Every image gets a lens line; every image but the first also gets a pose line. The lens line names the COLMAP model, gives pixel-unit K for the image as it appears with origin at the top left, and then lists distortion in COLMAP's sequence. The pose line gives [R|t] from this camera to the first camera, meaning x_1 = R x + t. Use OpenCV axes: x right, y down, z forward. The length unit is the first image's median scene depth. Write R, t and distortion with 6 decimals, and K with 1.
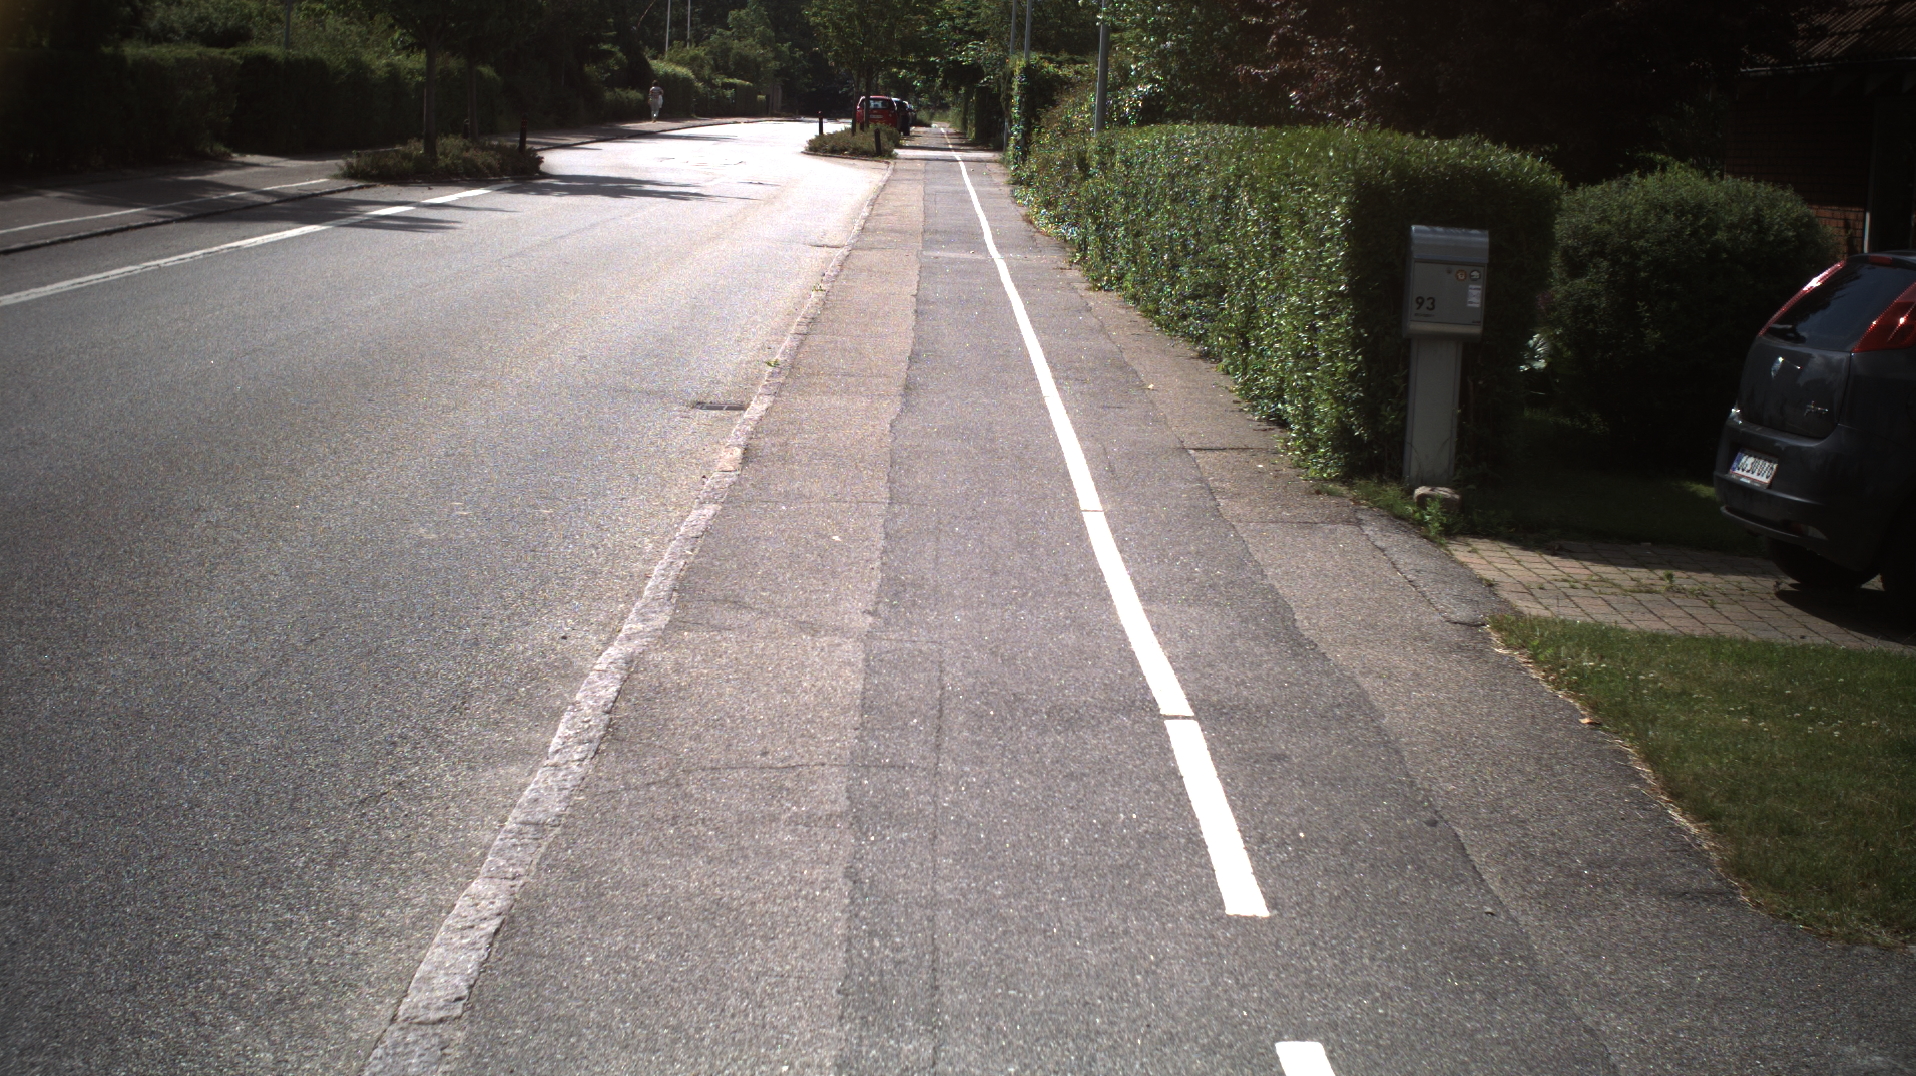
lens RADIAL K [[3196.8, 0, 958.0], [0, 3196.8, 538.0], [0, 0, 1]] dist [-0.287089, 0.380739]
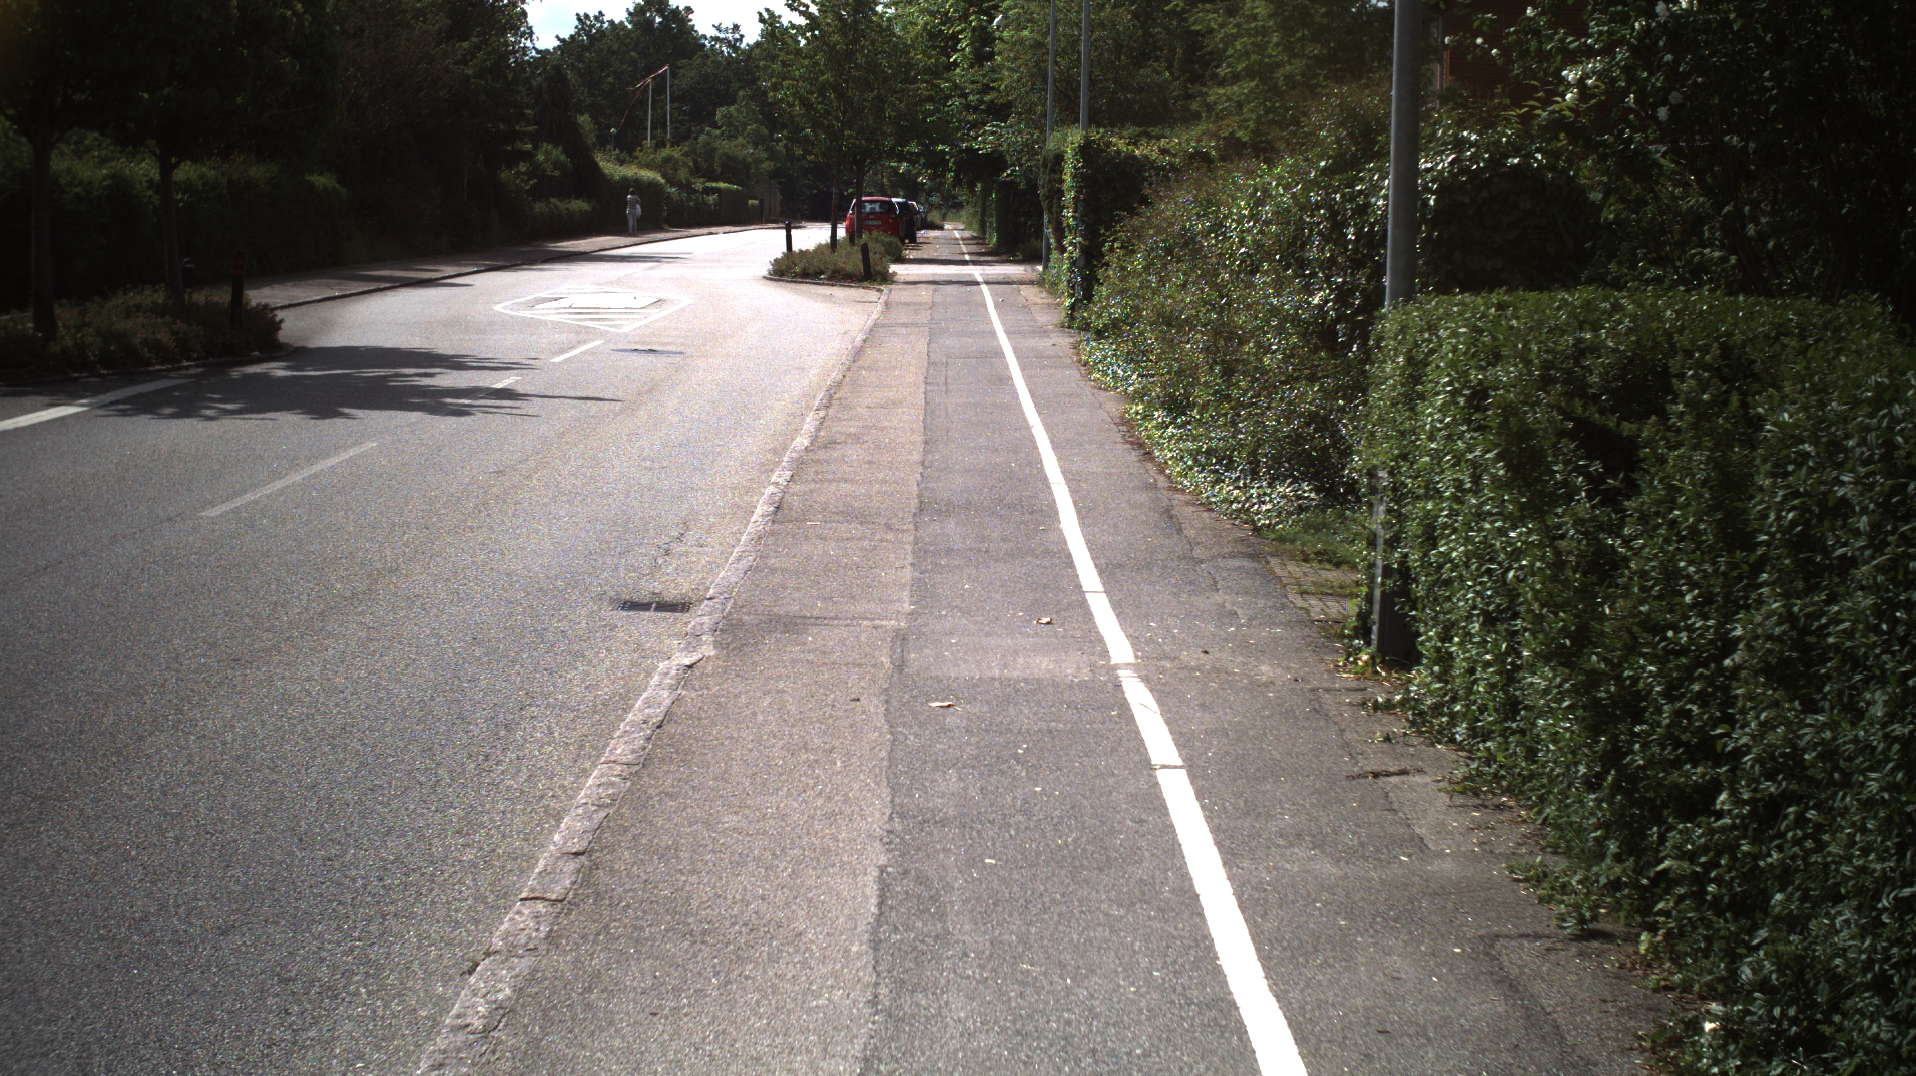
lens RADIAL K [[3196.8, 0, 958.0], [0, 3196.8, 538.0], [0, 0, 1]] dist [-0.287089, 0.380739]
pose [[0.999457, -0.032070, -0.007538, -0.001423], [0.031825, 0.999022, -0.030692, -0.047588], [0.008515, 0.030436, 0.999500, 0.342223]]
